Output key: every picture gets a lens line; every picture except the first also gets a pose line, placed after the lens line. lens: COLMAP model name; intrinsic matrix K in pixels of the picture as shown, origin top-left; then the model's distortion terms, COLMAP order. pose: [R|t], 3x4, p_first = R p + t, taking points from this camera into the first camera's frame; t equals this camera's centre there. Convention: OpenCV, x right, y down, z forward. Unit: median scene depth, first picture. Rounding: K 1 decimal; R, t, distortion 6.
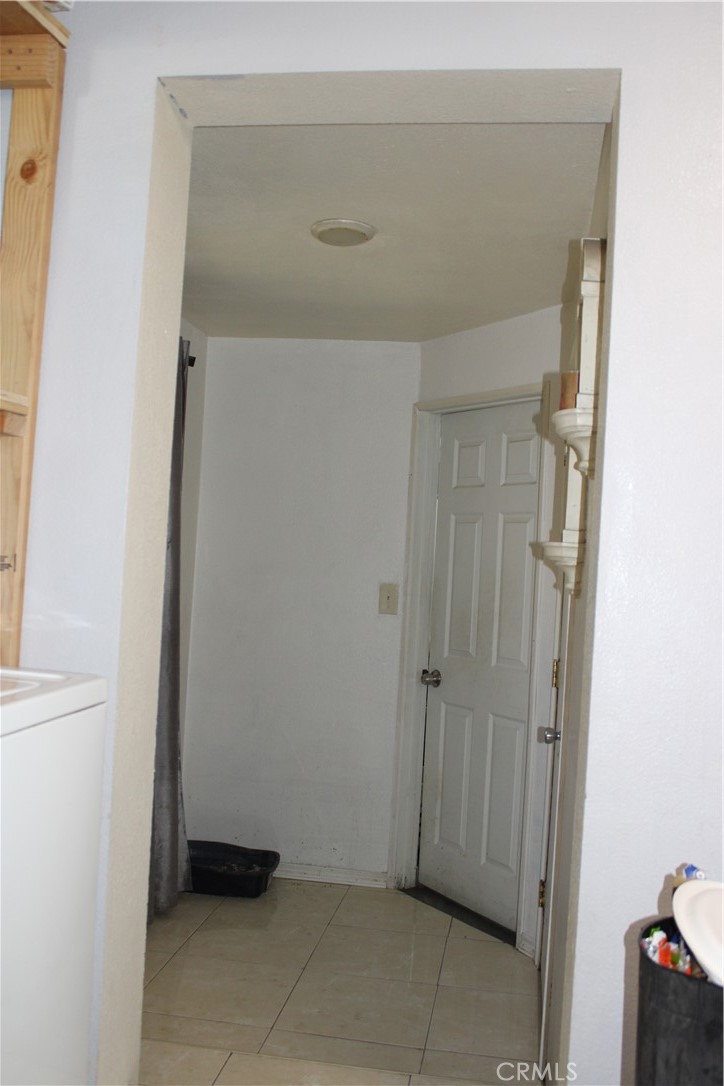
lens RADIAL K [[1067.0, 0, 362.0], [0, 1067.0, 543.0], [0, 0, 1]] dist [-0.138240, 0.150741]
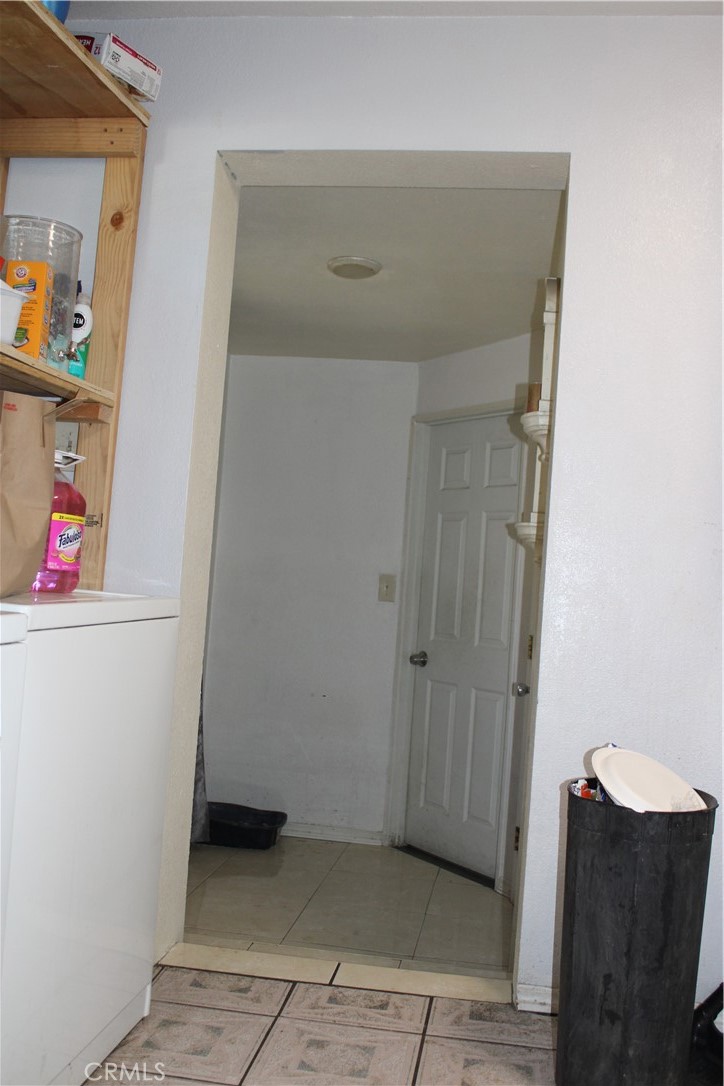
lens RADIAL K [[1067.0, 0, 362.0], [0, 1067.0, 543.0], [0, 0, 1]] dist [-0.138240, 0.150741]
pose [[0.999885, 0.015022, 0.002064, -0.009565], [-0.014970, 0.999613, -0.023428, 0.062527], [-0.002415, 0.023395, 0.999723, -0.262862]]
